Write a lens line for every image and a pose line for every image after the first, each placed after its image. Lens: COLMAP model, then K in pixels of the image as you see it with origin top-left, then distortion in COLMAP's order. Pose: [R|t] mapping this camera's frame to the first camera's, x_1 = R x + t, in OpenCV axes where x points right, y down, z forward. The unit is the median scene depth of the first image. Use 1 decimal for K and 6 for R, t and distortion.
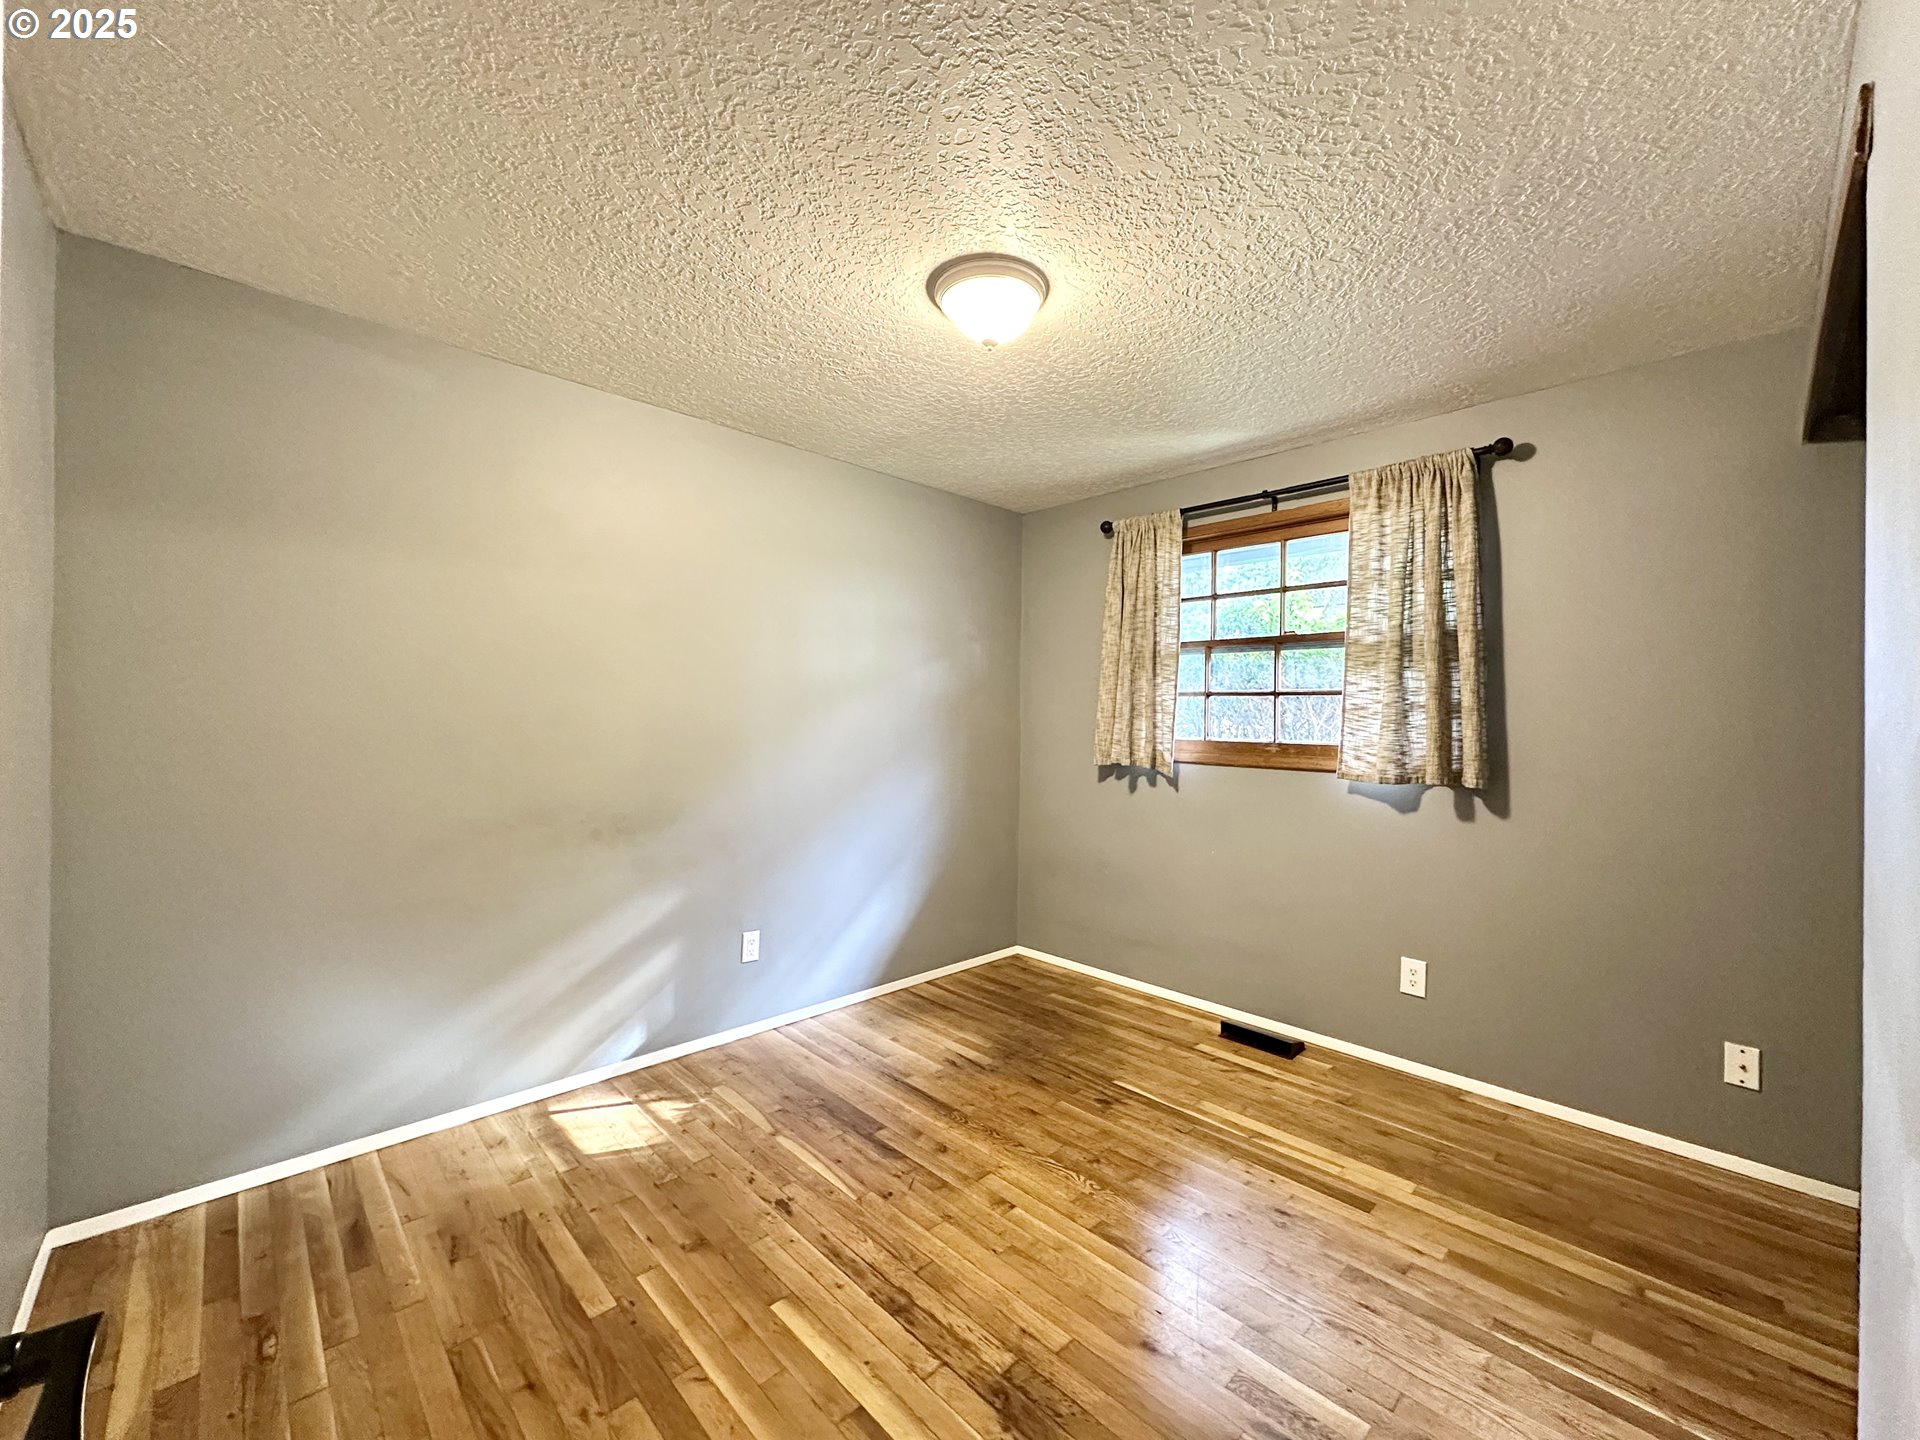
lens RADIAL K [[765.7, 0, 963.6], [0, 765.7, 719.3], [0, 0, 1]] dist [-0.003989, 0.001073]
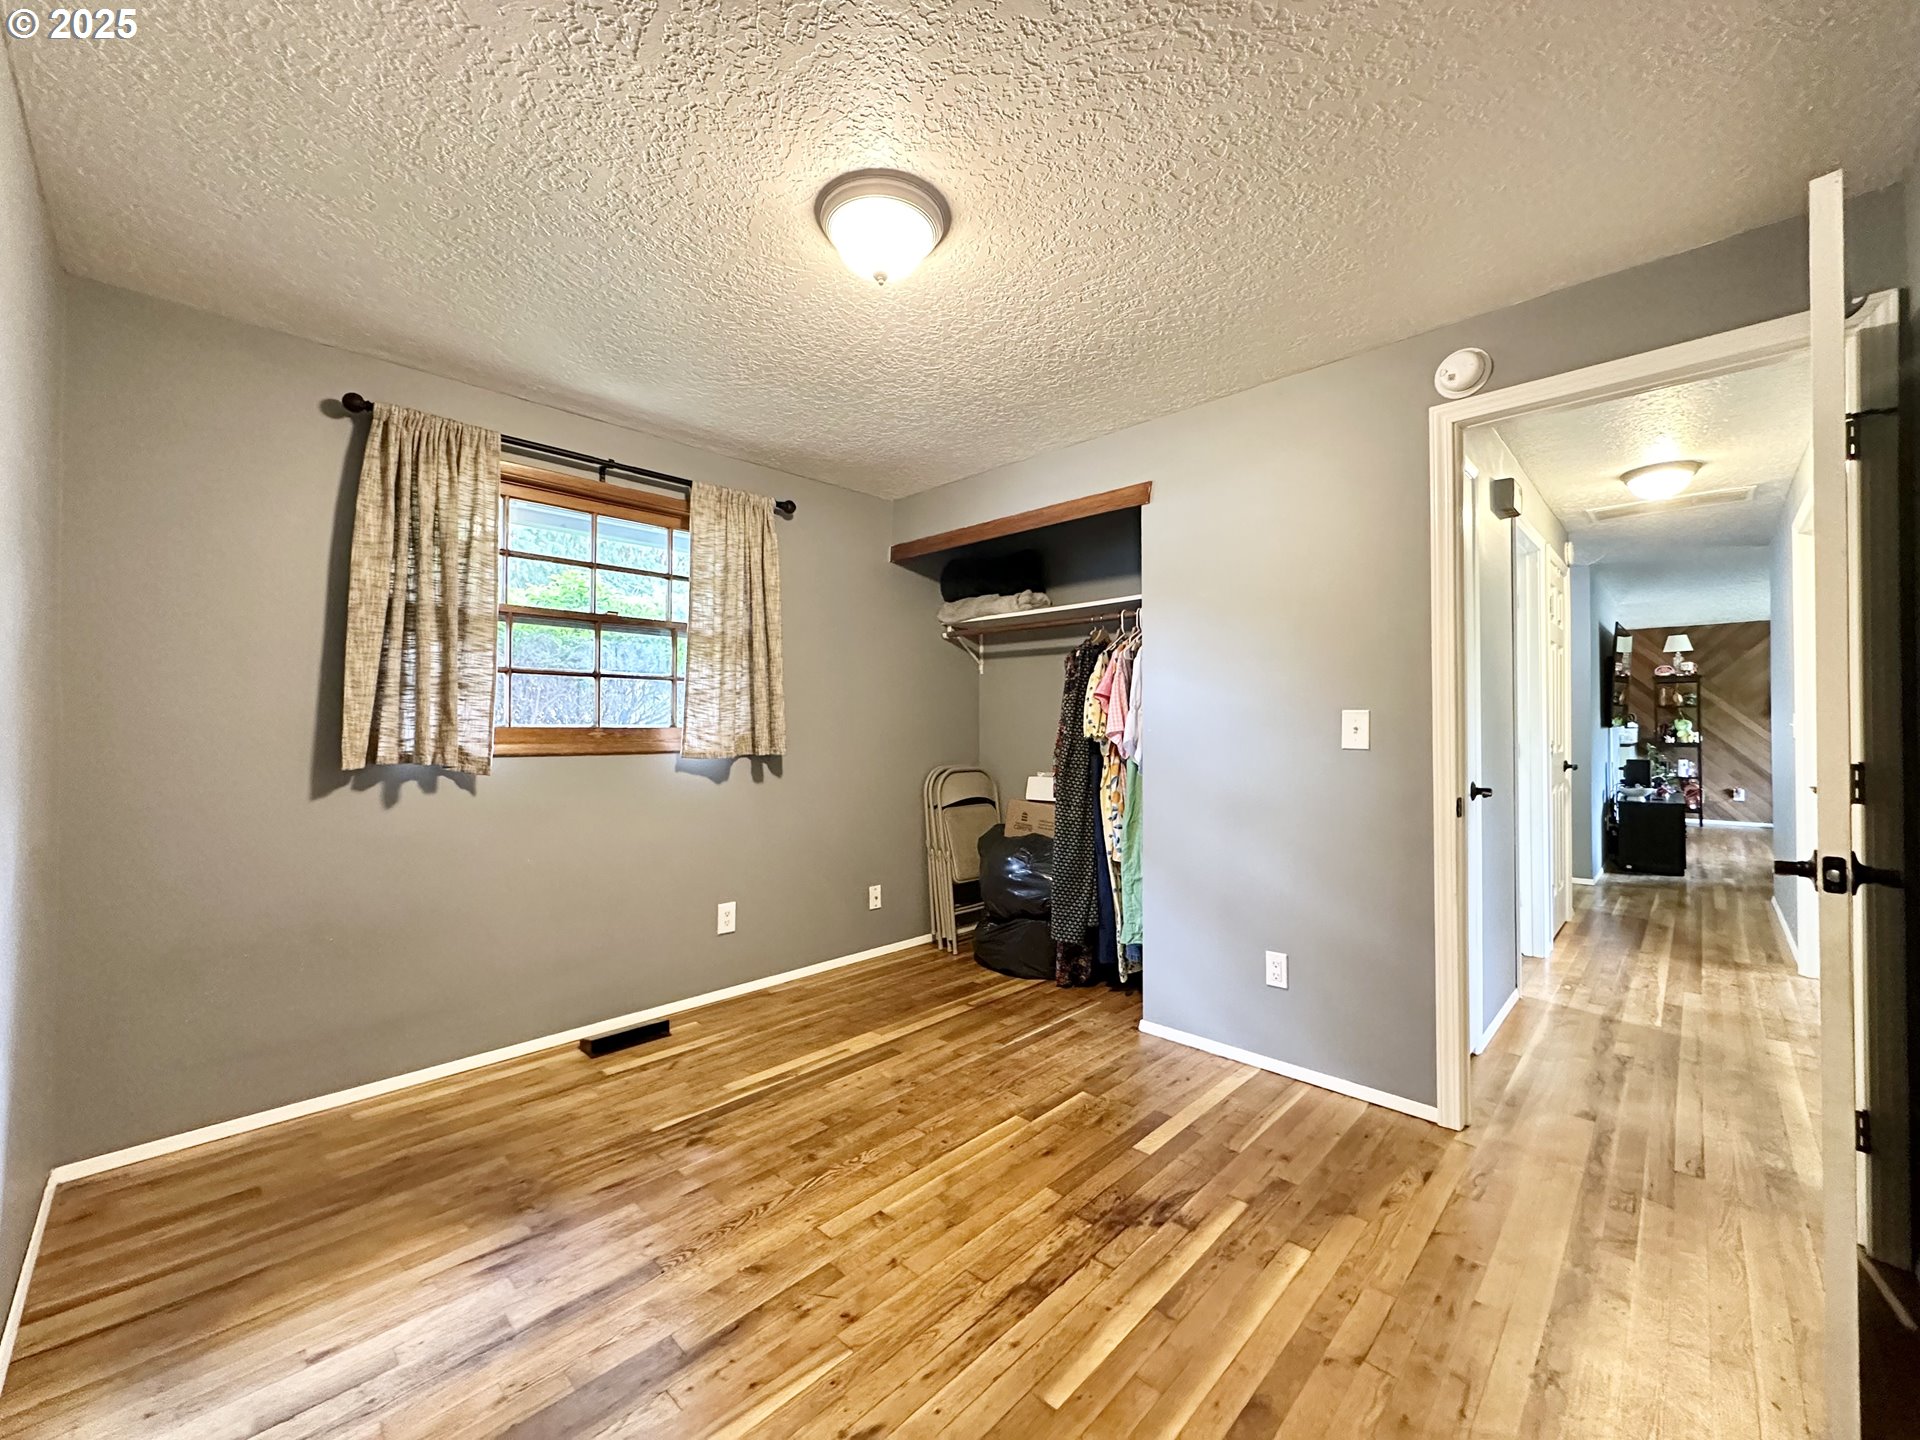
lens RADIAL K [[765.7, 0, 958.7], [0, 765.7, 719.3], [0, 0, 1]] dist [-0.003989, 0.001073]
pose [[-0.026364, -0.002469, 0.999649, -0.610468], [0.002386, 0.999994, 0.002533, 0.021953], [-0.999650, 0.002452, -0.026358, 0.649889]]
